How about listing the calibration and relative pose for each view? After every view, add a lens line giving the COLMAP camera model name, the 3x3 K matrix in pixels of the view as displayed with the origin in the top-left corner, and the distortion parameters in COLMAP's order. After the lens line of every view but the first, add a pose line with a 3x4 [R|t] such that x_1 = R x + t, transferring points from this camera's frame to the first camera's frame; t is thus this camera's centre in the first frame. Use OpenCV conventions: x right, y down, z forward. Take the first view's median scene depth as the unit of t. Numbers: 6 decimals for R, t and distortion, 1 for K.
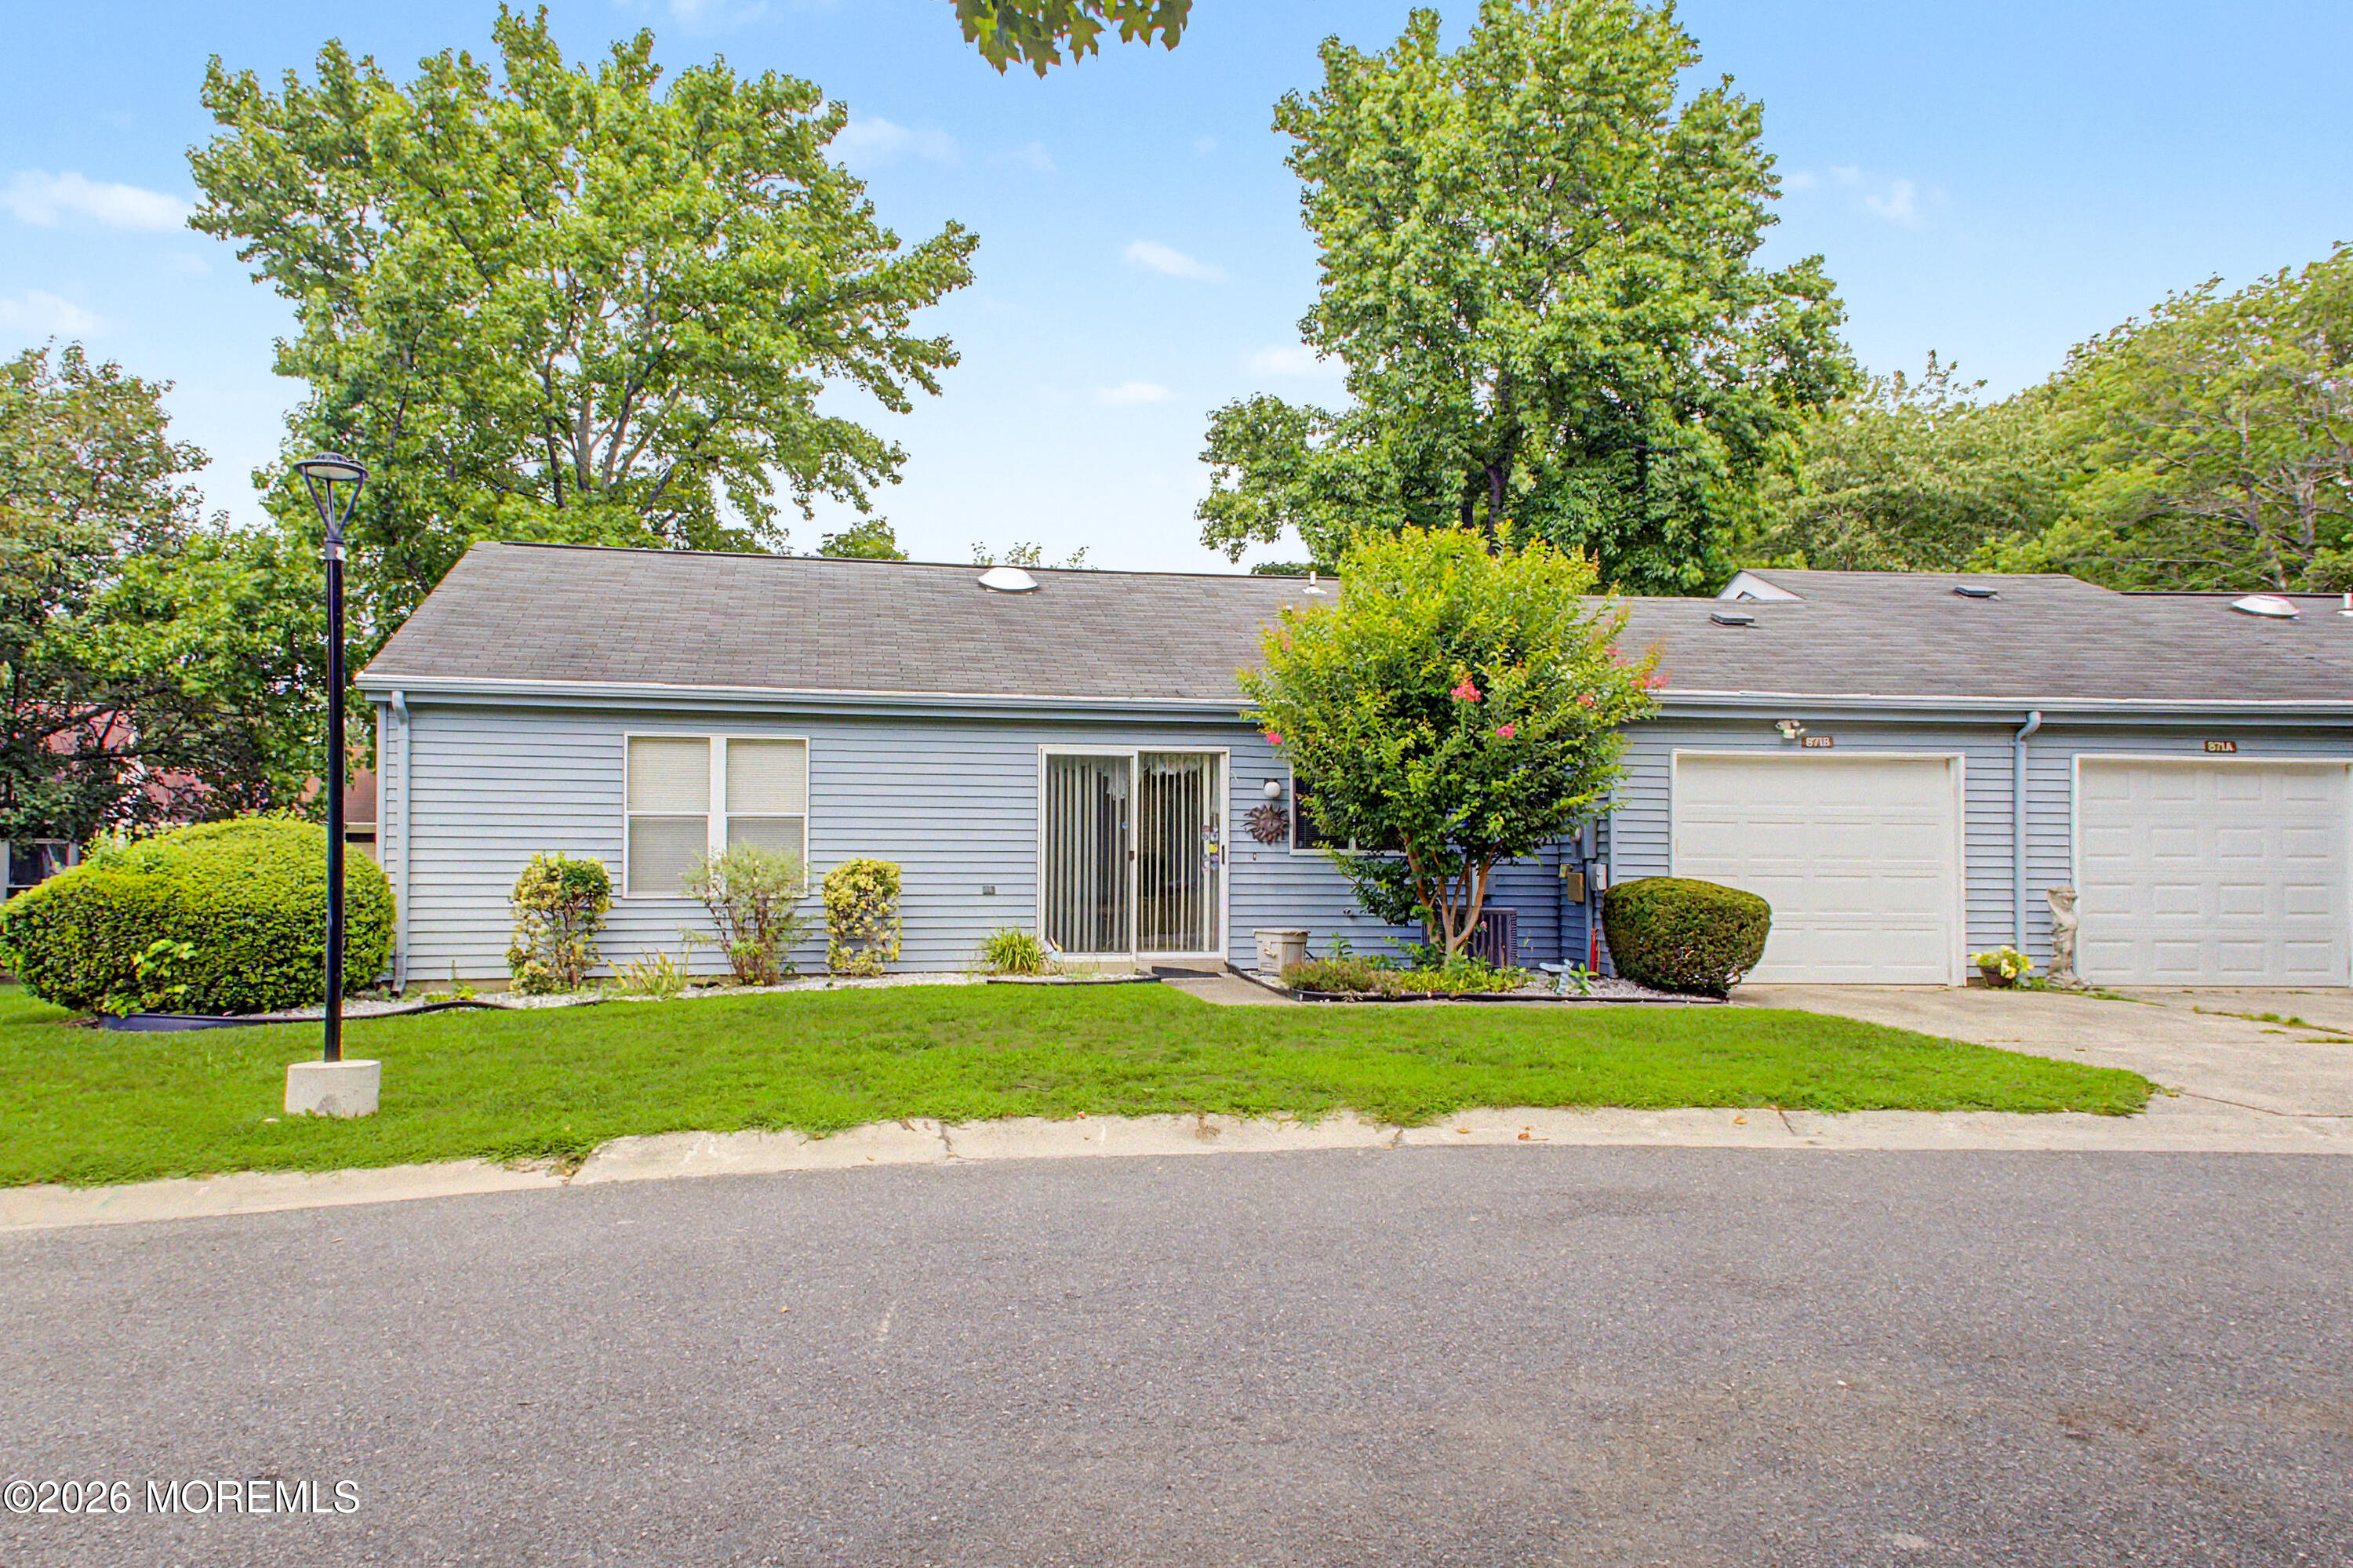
lens RADIAL K [[1809.1, 0, 1175.1], [0, 1809.1, 838.0], [0, 0, 1]] dist [0.240111, -0.000912]
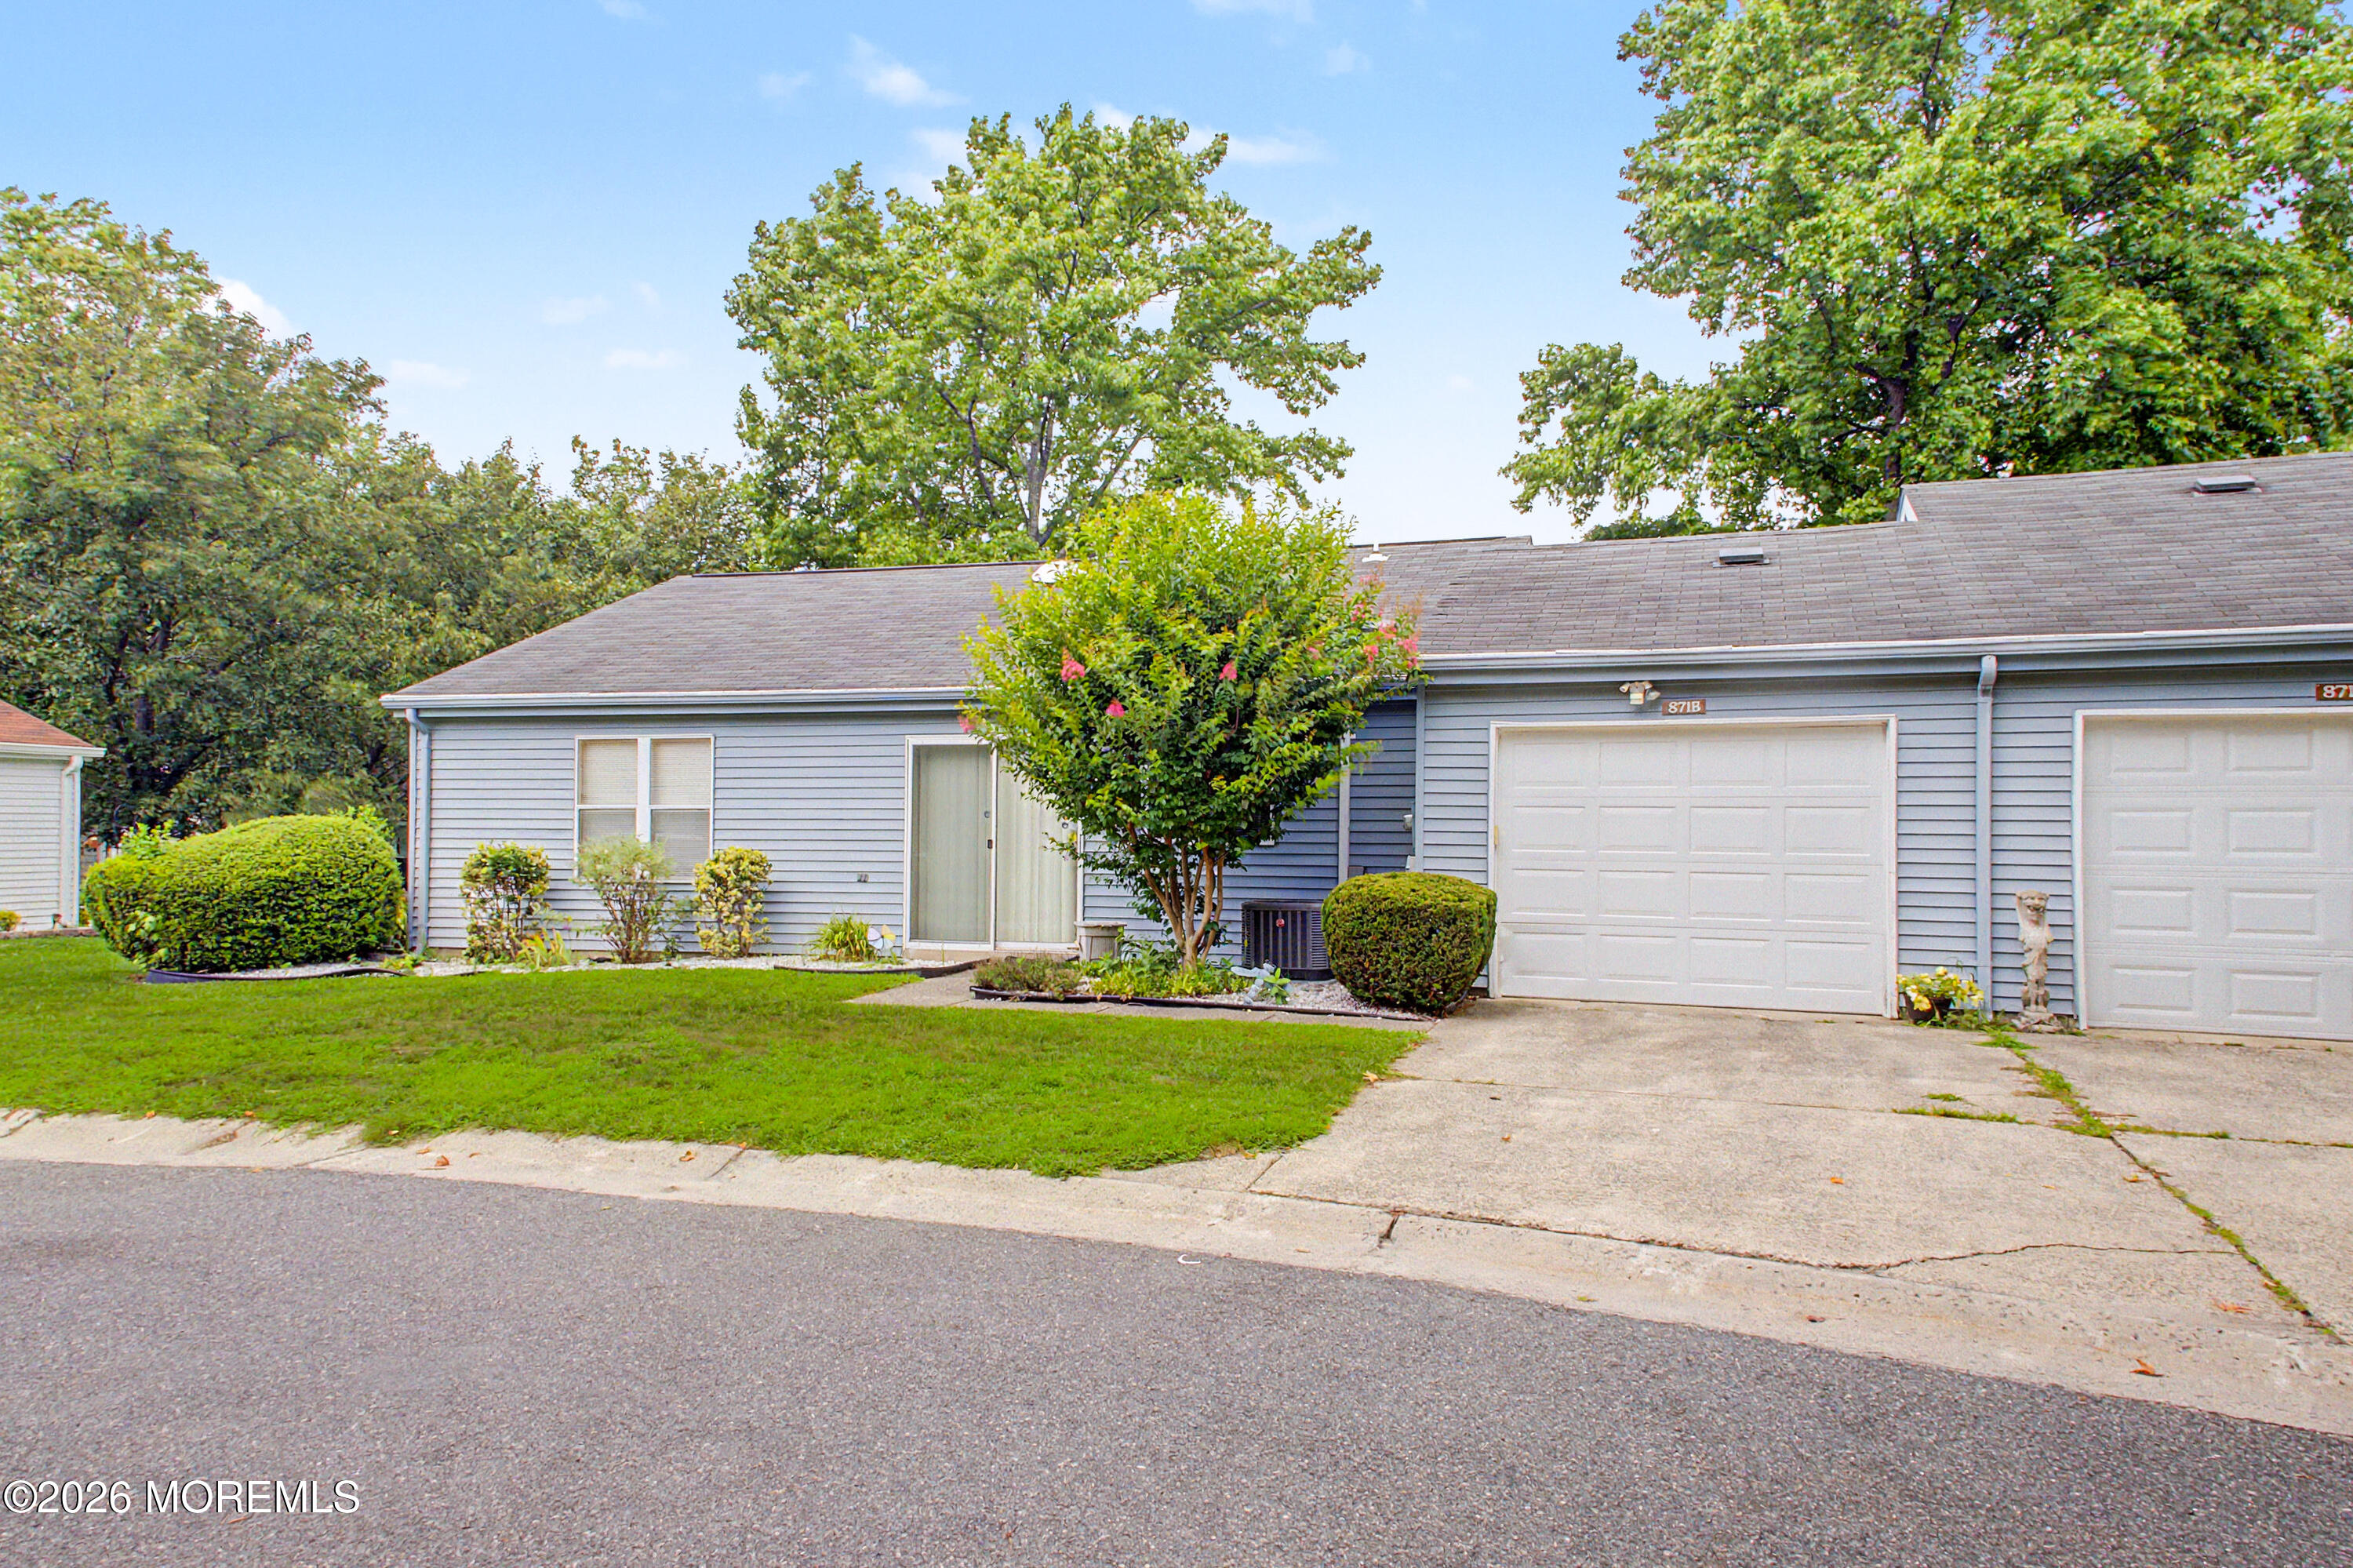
lens RADIAL K [[1697.1, 0, 1192.2], [0, 1697.1, 807.1], [0, 0, 1]] dist [0.222290, -0.005052]
pose [[0.867285, -0.008049, -0.497747, 0.551533], [0.004631, 0.999956, -0.008101, -0.002921], [0.497791, 0.004721, 0.867284, 0.245551]]
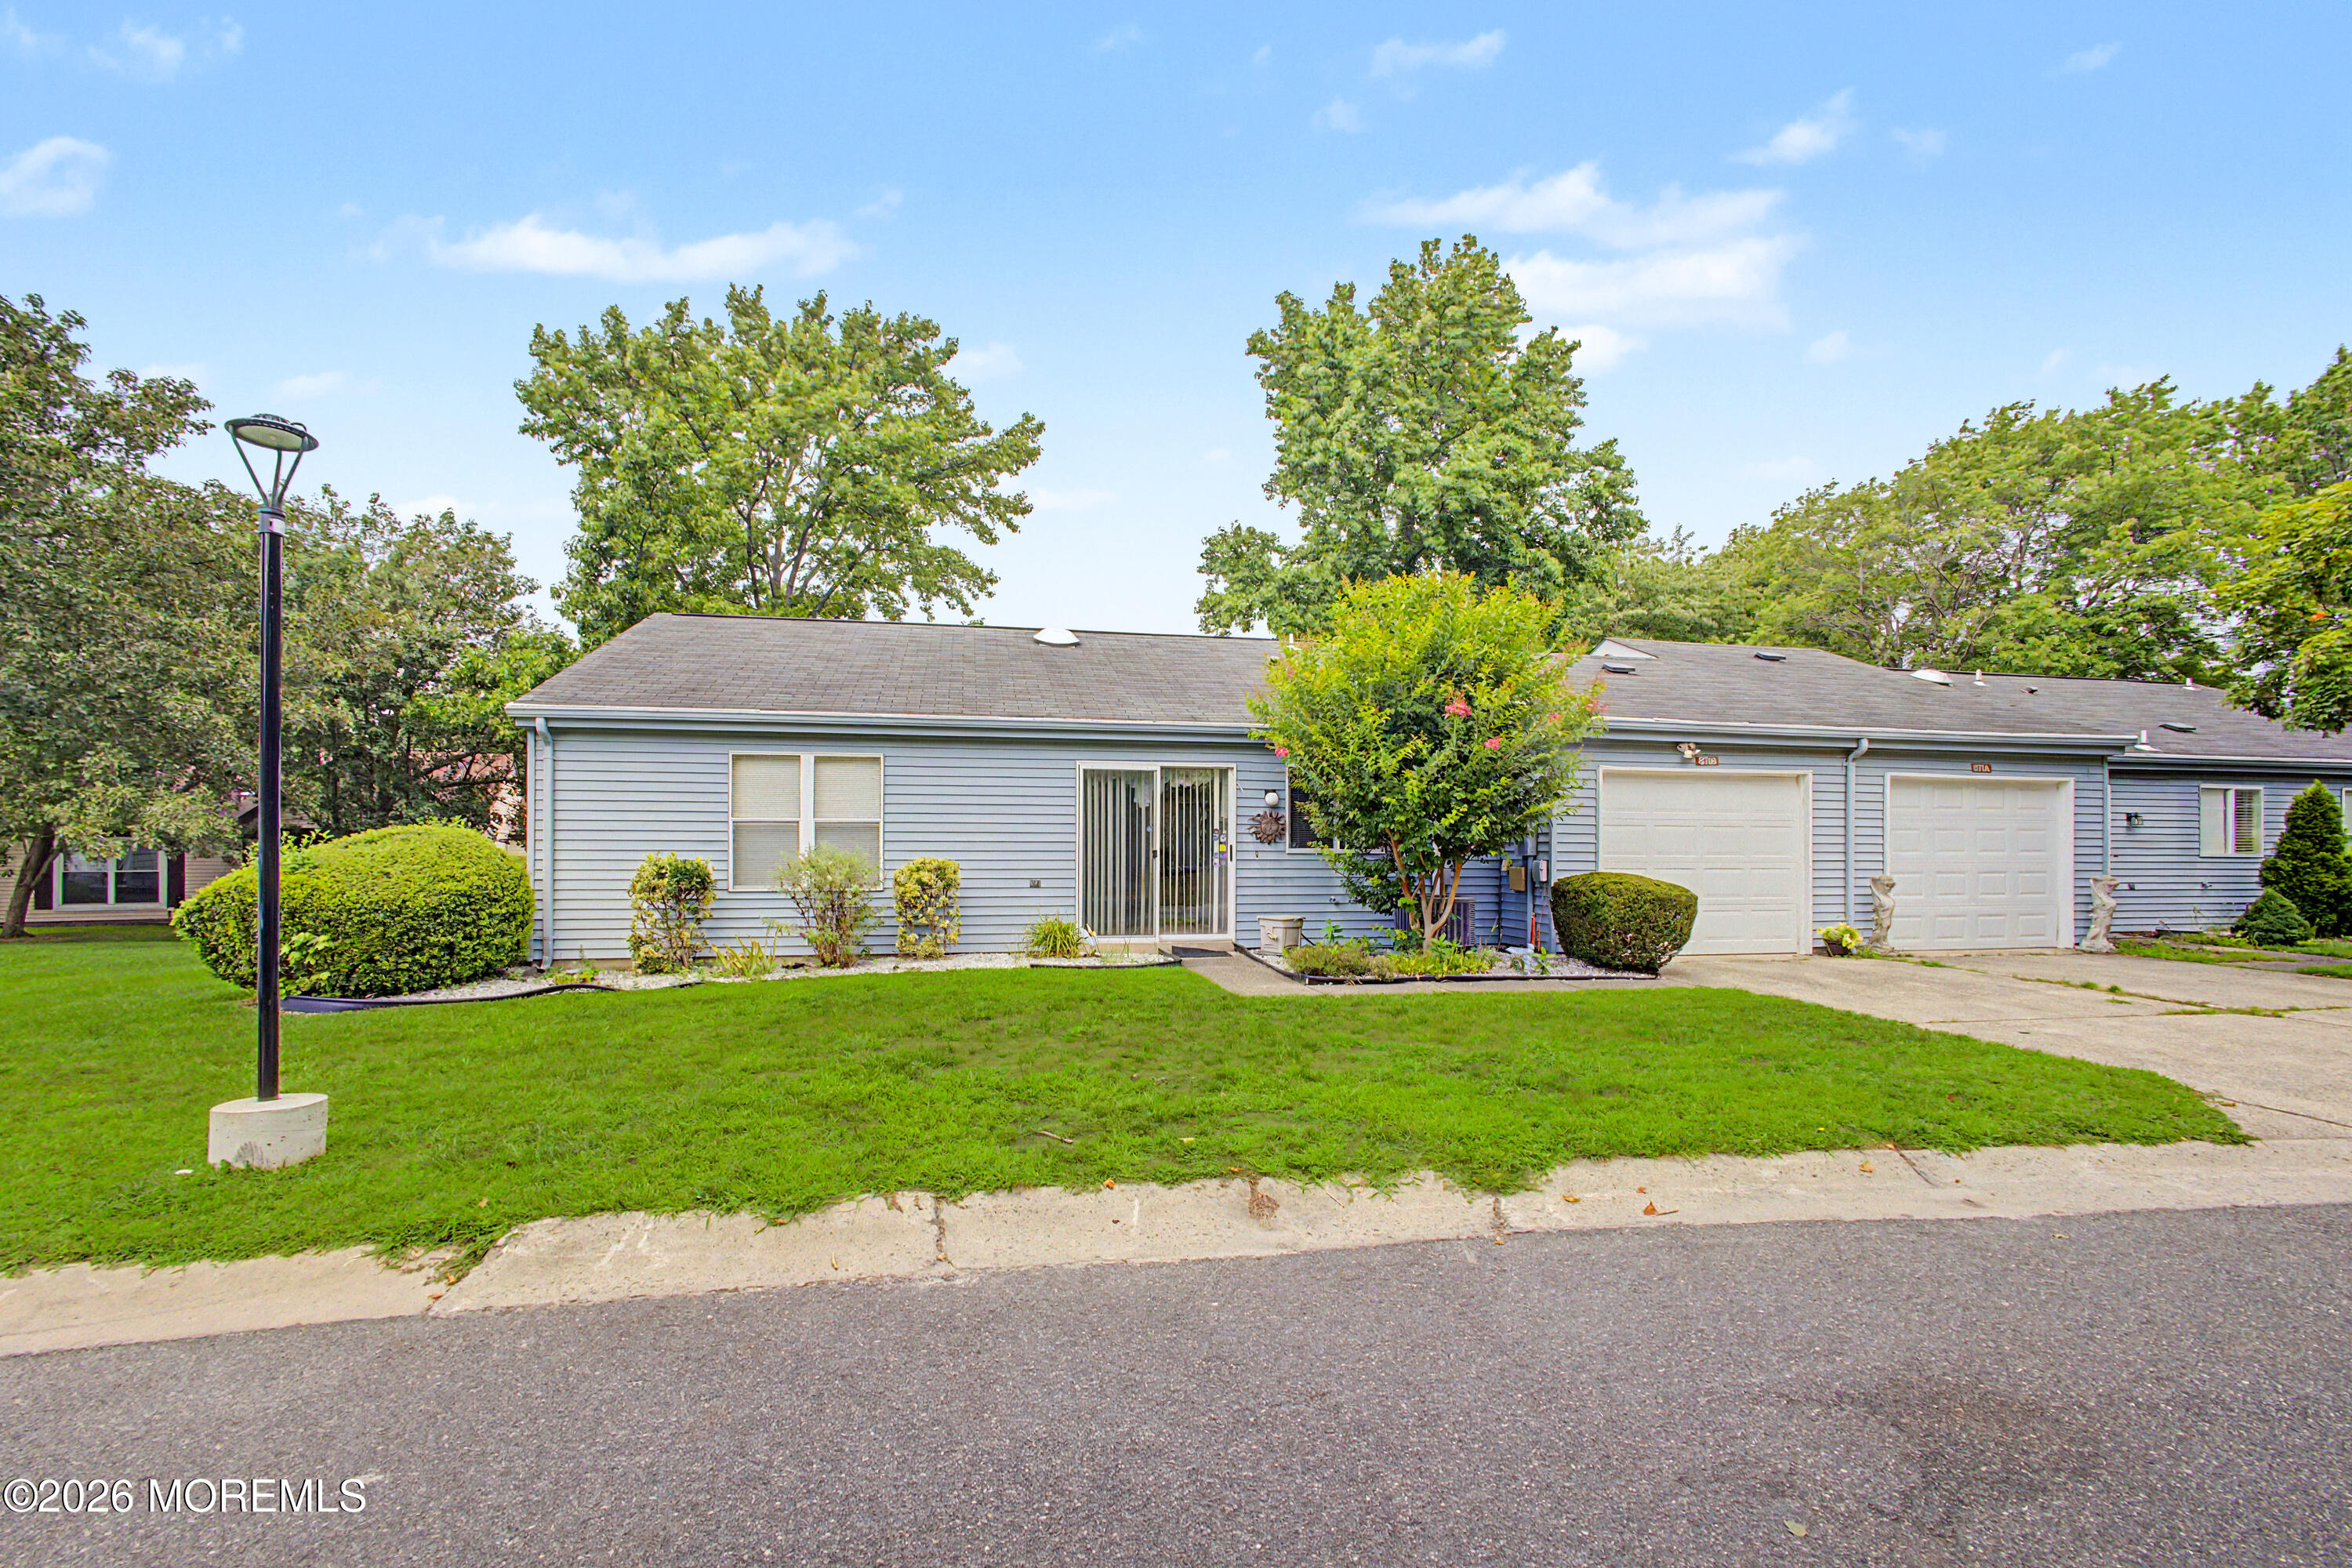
lens RADIAL K [[1056.8, 0, 1182.0], [0, 1056.8, 846.1], [0, 0, 1]] dist [-0.001599, 0.000158]
pose [[0.999946, -0.001893, 0.010198, -0.013524], [0.001782, 0.999939, 0.010879, -0.003074], [-0.010218, -0.010860, 0.999889, 0.307145]]
